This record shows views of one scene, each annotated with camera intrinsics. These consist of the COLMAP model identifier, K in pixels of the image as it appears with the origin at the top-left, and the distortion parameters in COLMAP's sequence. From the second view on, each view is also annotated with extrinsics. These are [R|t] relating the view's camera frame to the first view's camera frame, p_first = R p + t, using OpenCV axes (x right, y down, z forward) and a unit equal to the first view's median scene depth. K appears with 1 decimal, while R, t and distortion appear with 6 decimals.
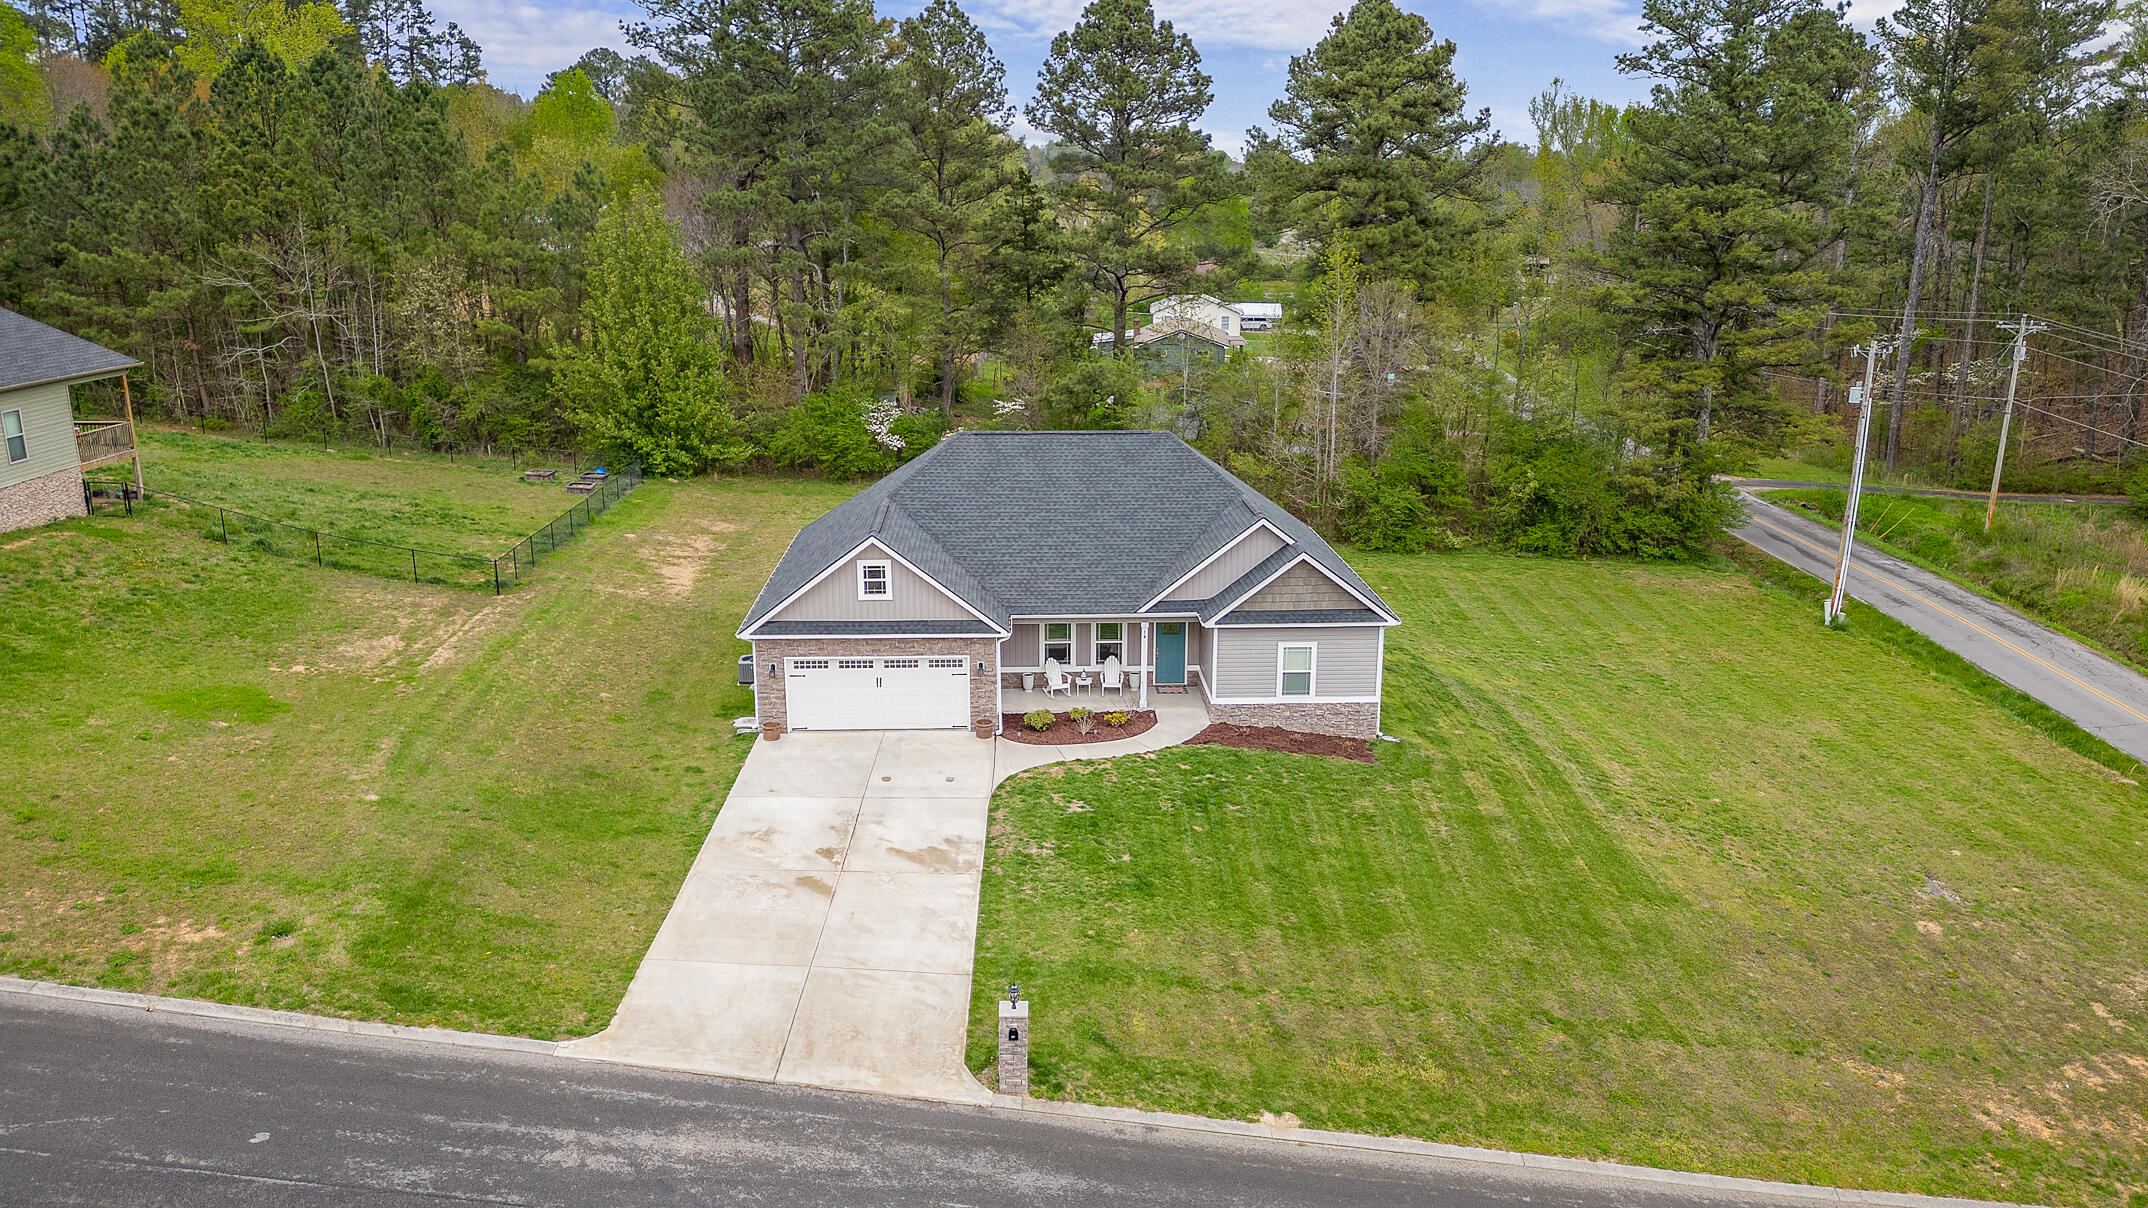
lens RADIAL K [[1550.8, 0, 1085.4], [0, 1550.8, 547.9], [0, 0, 1]] dist [0.046763, -0.002199]
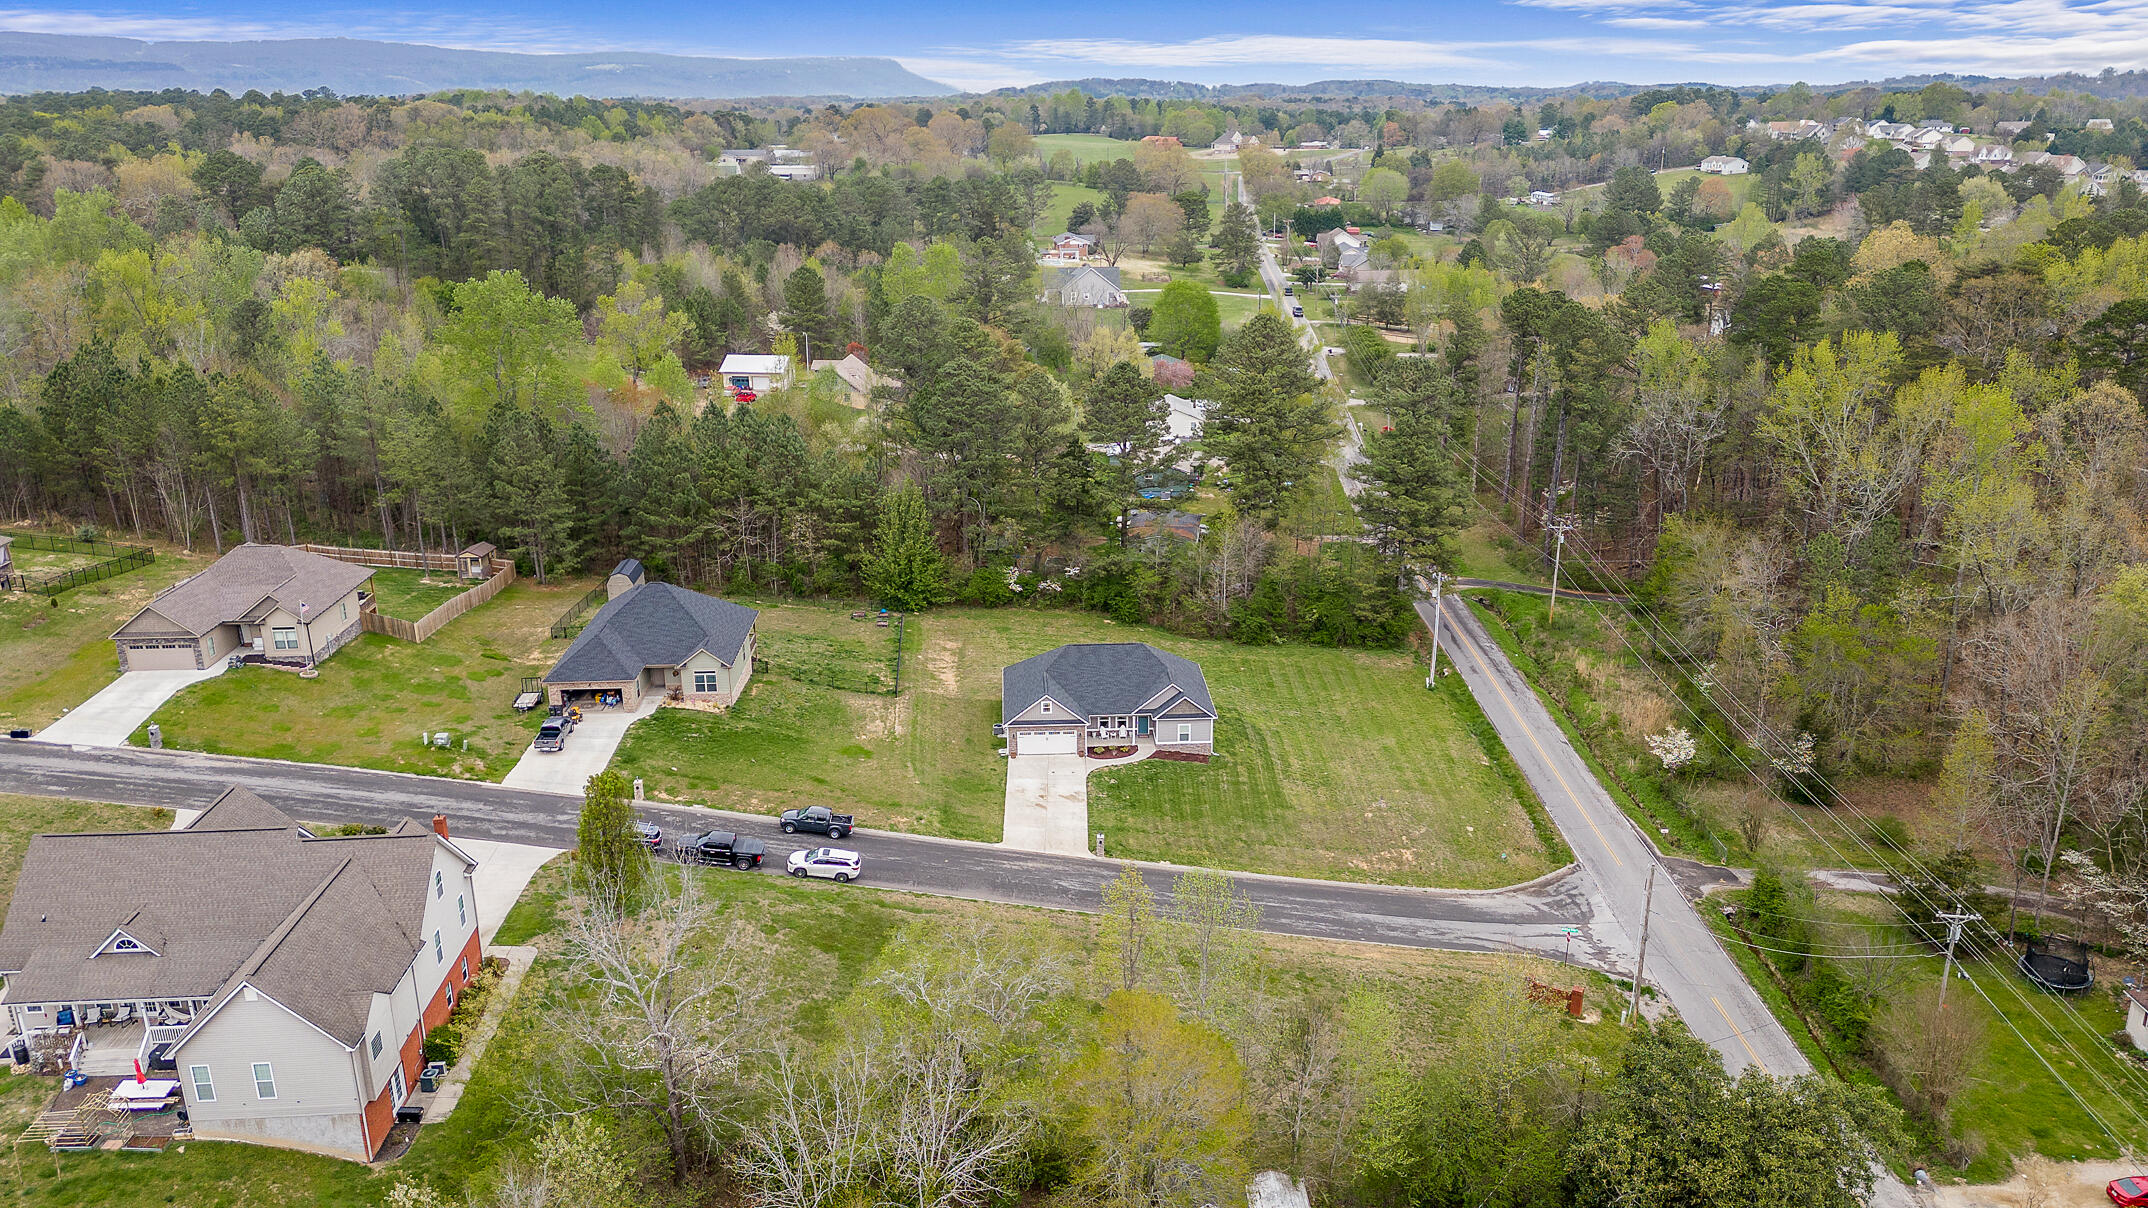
lens RADIAL K [[1576.6, 0, 1081.3], [0, 1576.6, 521.6], [0, 0, 1]] dist [0.090679, -0.000875]
pose [[0.999922, -0.009695, -0.007858, -0.037016], [0.010080, 0.998673, 0.050504, -0.502773], [0.007358, -0.050579, 0.998693, -2.110557]]
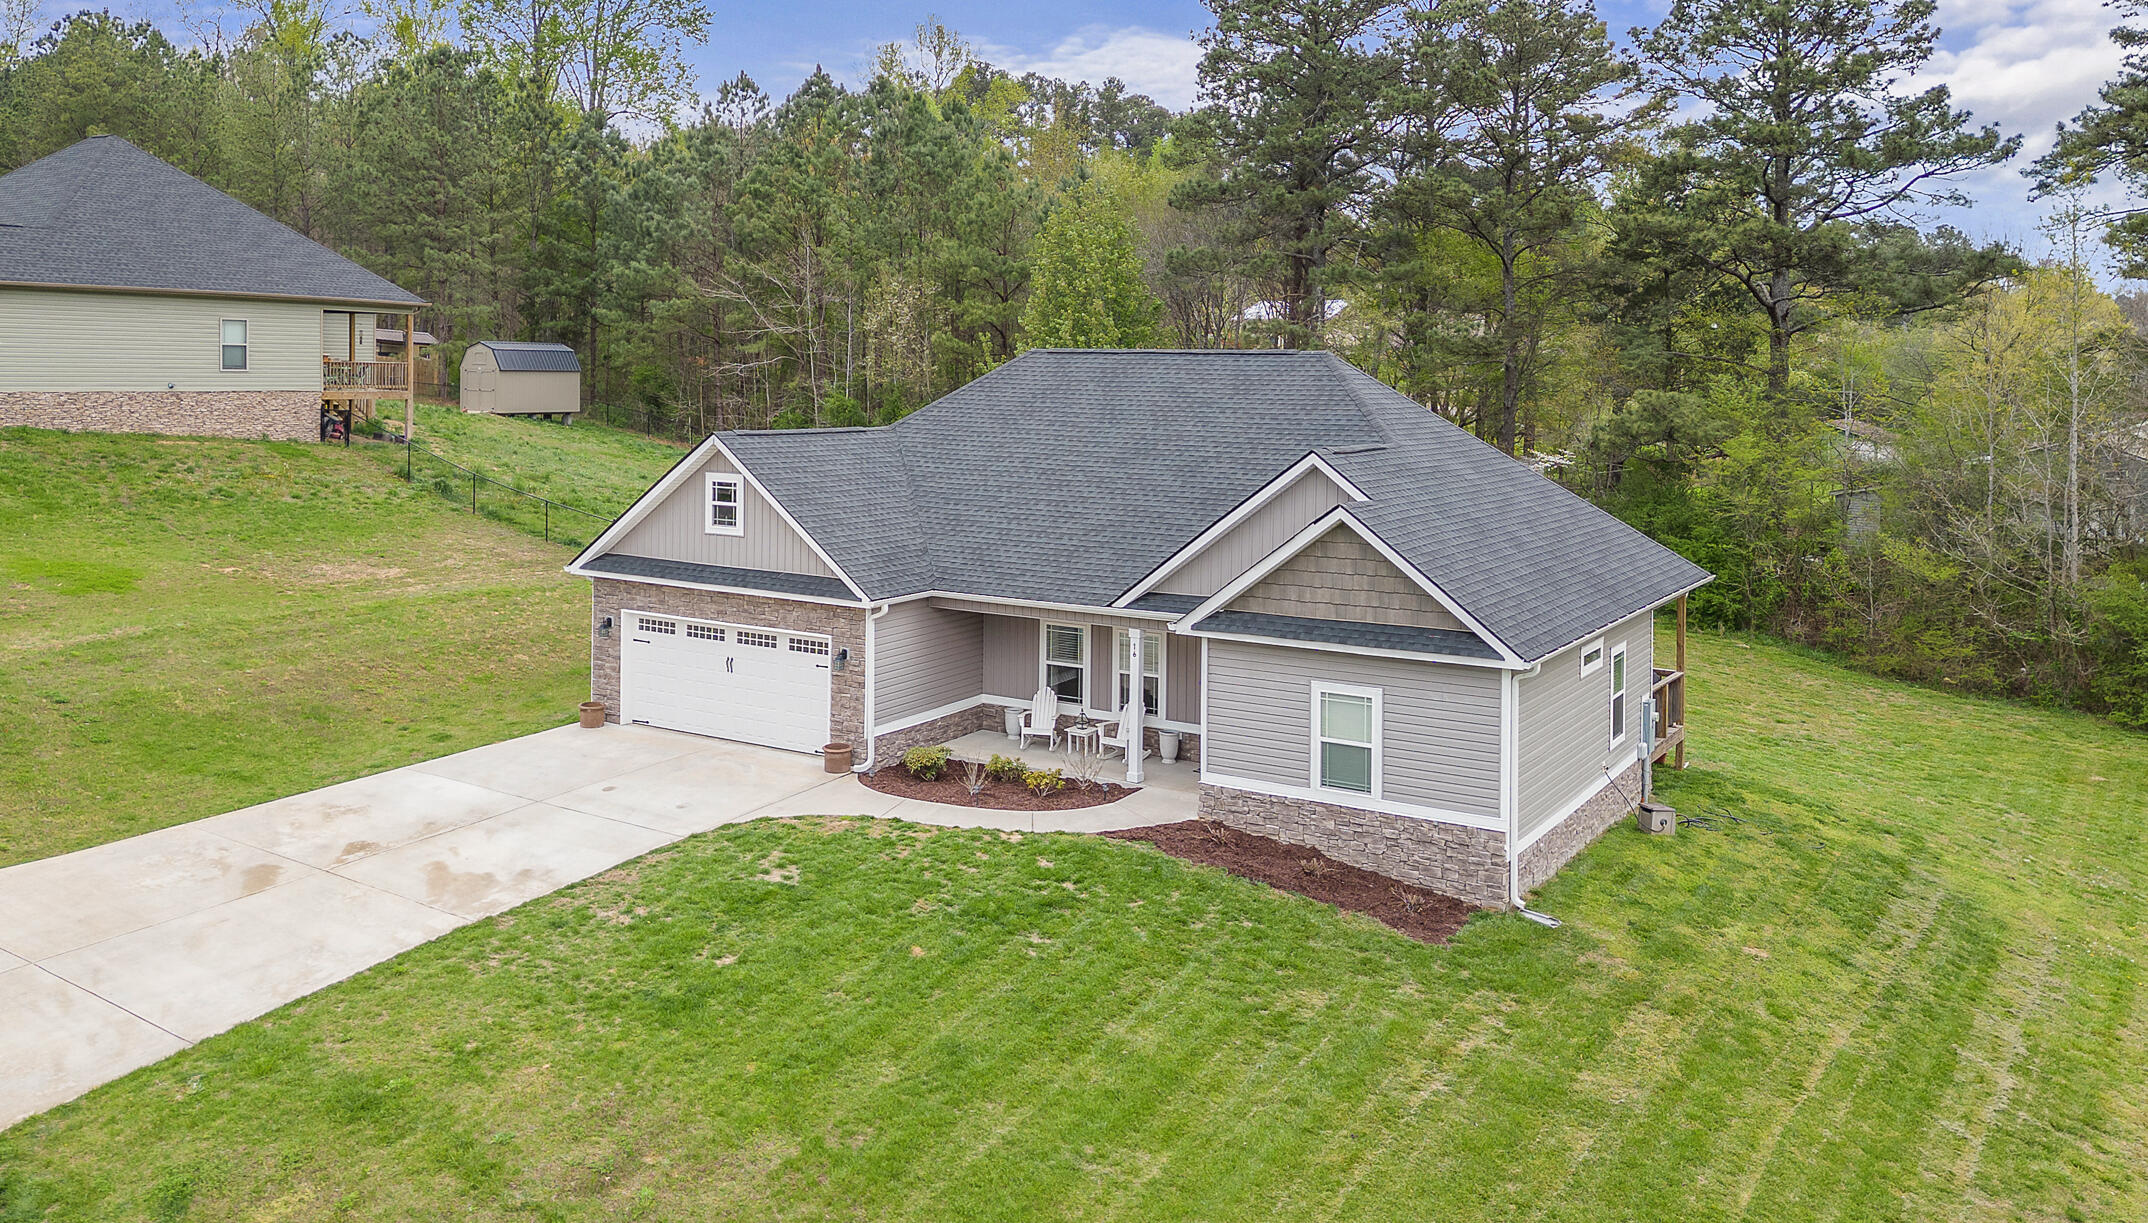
lens RADIAL K [[1734.7, 0, 983.9], [0, 1734.7, 333.0], [0, 0, 1]] dist [0.008540, 0.004460]
pose [[0.809991, -0.001082, -0.586441, 0.392501], [-0.140800, 0.970390, -0.196263, 0.079577], [0.569289, 0.241542, 0.785855, 0.445139]]
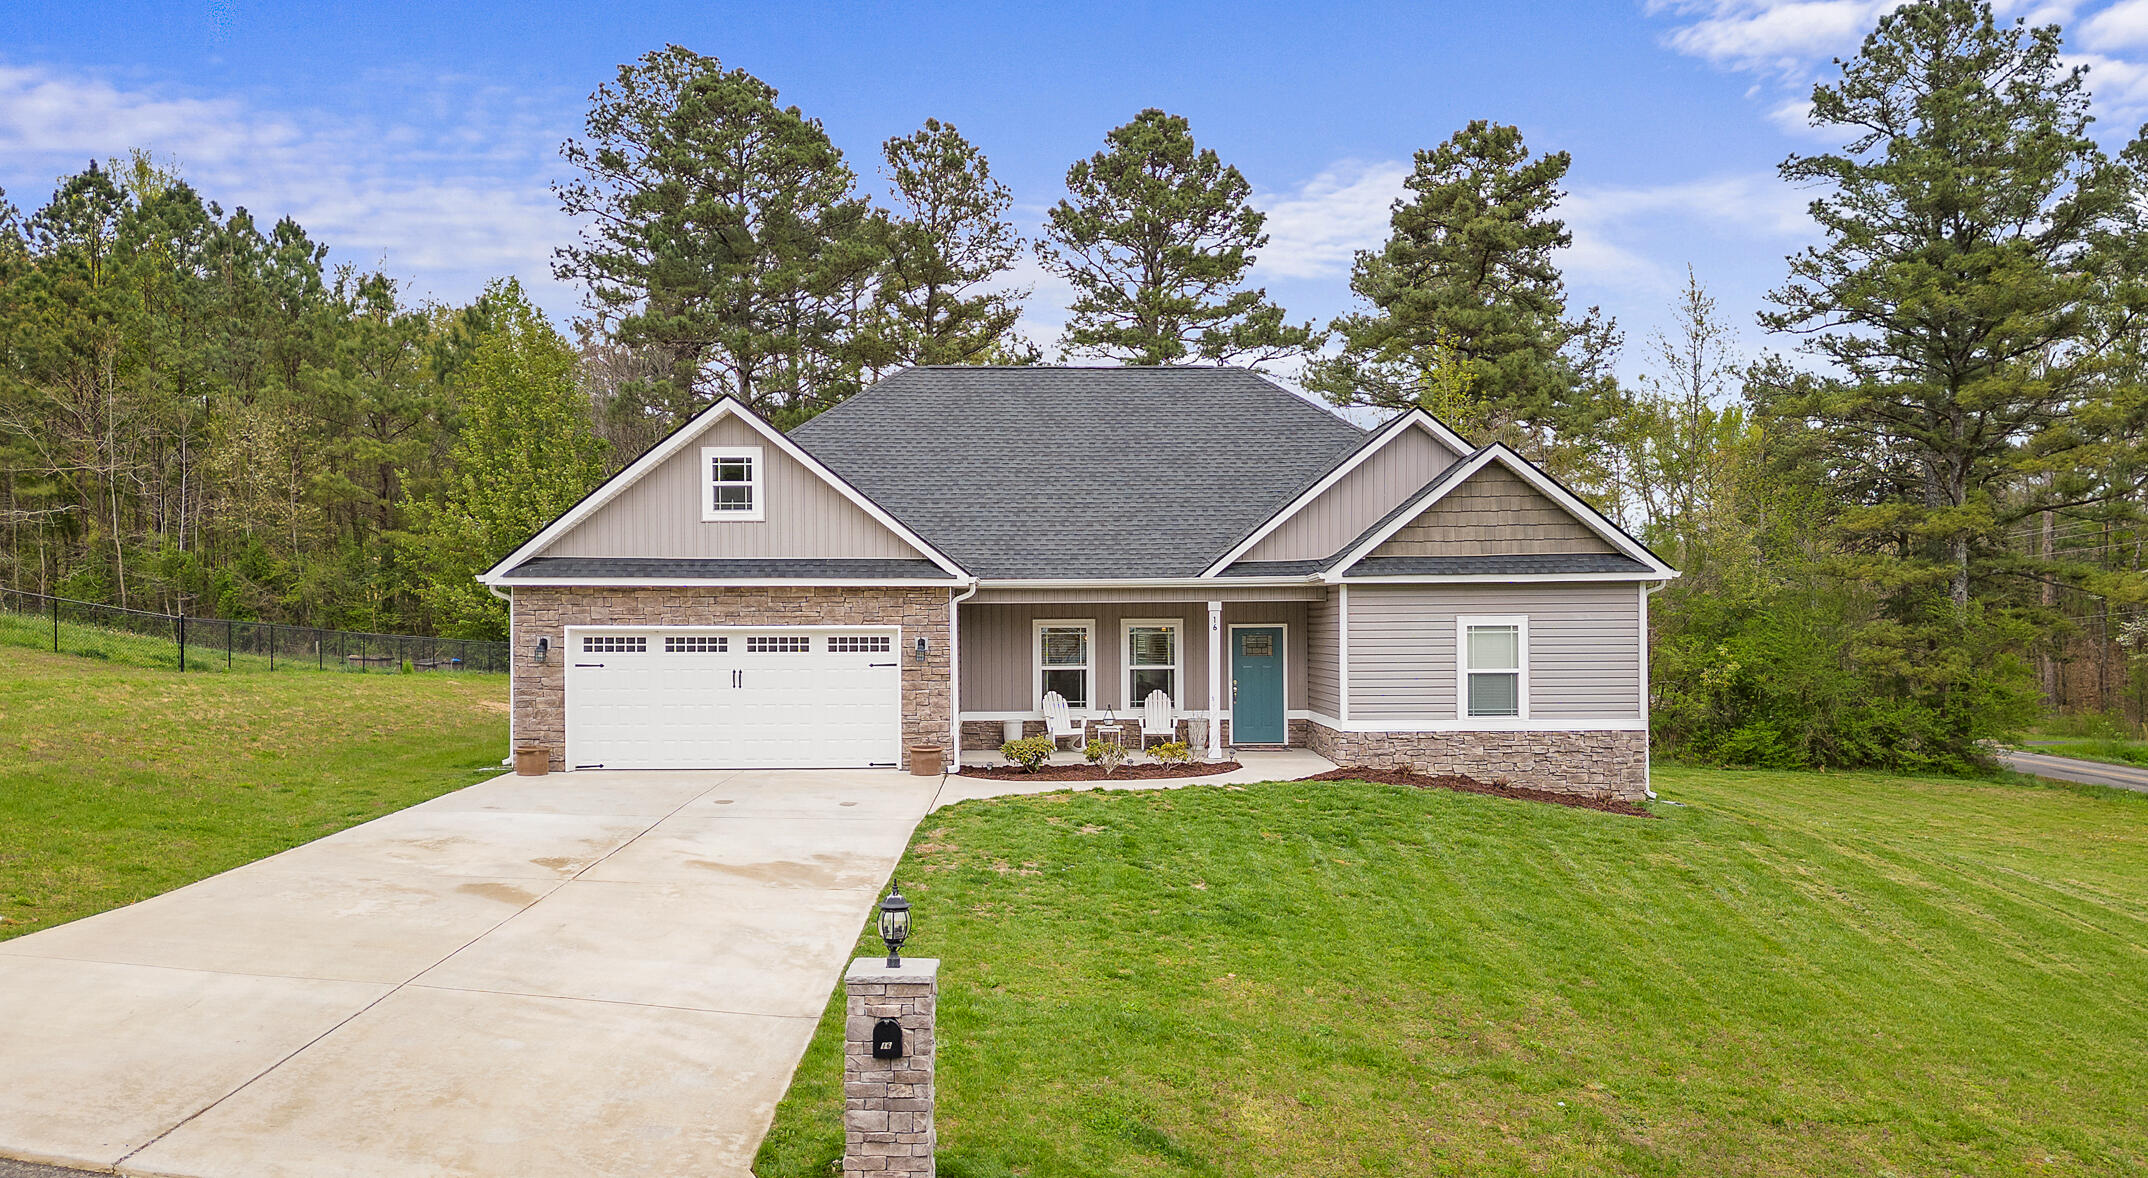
lens RADIAL K [[1669.7, 0, 1074.0], [0, 1669.7, 589.0], [0, 0, 1]] dist [0.031733, -0.037619]
pose [[0.999681, -0.009062, -0.023565, 0.000985], [0.003047, 0.969843, -0.243710, 0.201413], [0.025063, 0.243561, 0.969562, 0.421040]]
